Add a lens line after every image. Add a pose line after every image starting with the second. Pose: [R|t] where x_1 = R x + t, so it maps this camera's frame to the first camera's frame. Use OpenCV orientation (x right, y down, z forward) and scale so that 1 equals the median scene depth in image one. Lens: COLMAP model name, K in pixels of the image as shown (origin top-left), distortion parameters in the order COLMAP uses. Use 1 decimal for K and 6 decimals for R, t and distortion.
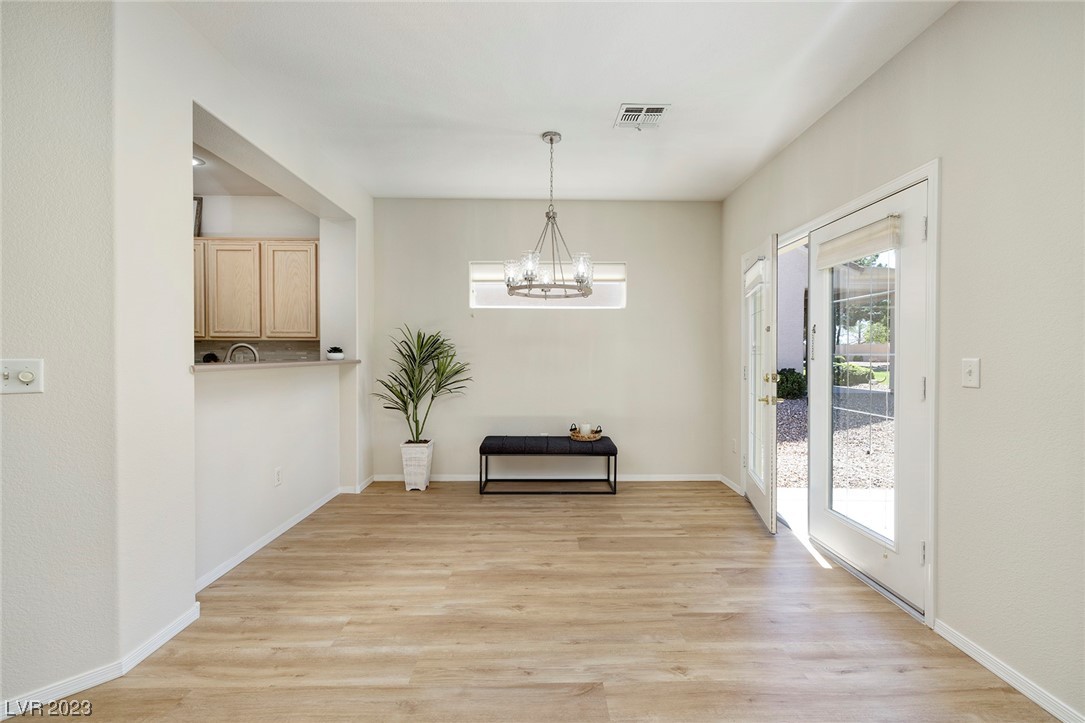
lens RADIAL K [[459.7, 0, 557.1], [0, 459.7, 364.5], [0, 0, 1]] dist [-0.002279, 0.000657]
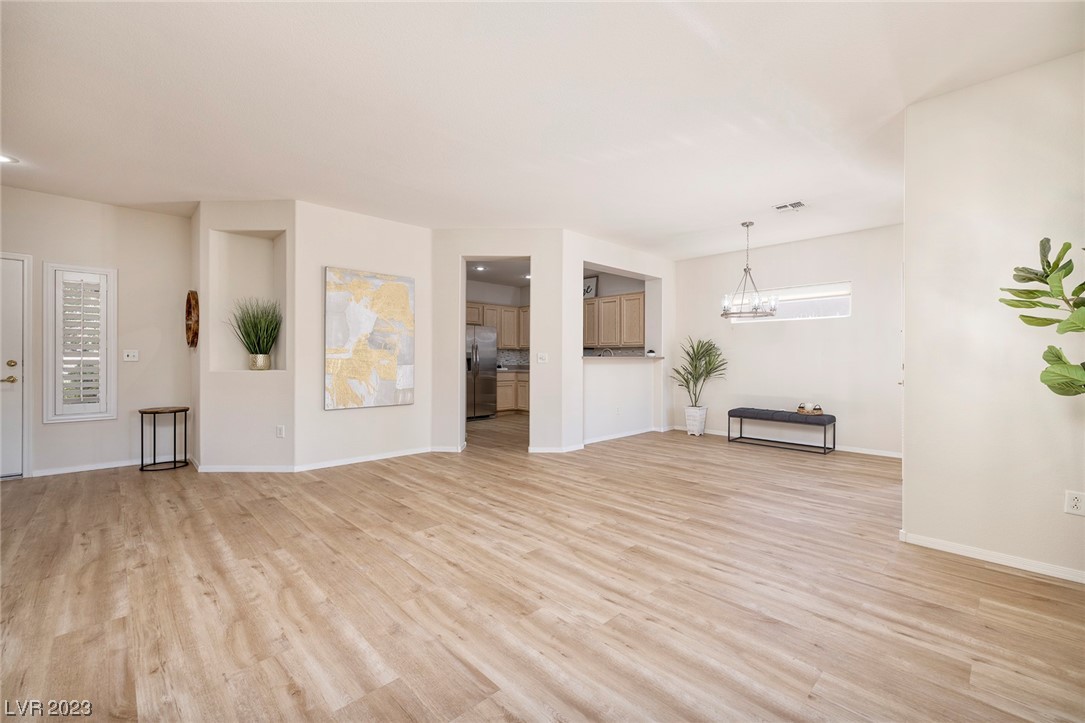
lens RADIAL K [[459.7, 0, 550.4], [0, 459.7, 356.1], [0, 0, 1]] dist [-0.002279, 0.000657]
pose [[0.671932, -0.003581, -0.740604, 0.619334], [-0.022555, 0.999426, -0.025296, 0.043895], [0.740270, 0.033702, 0.671465, -0.546371]]
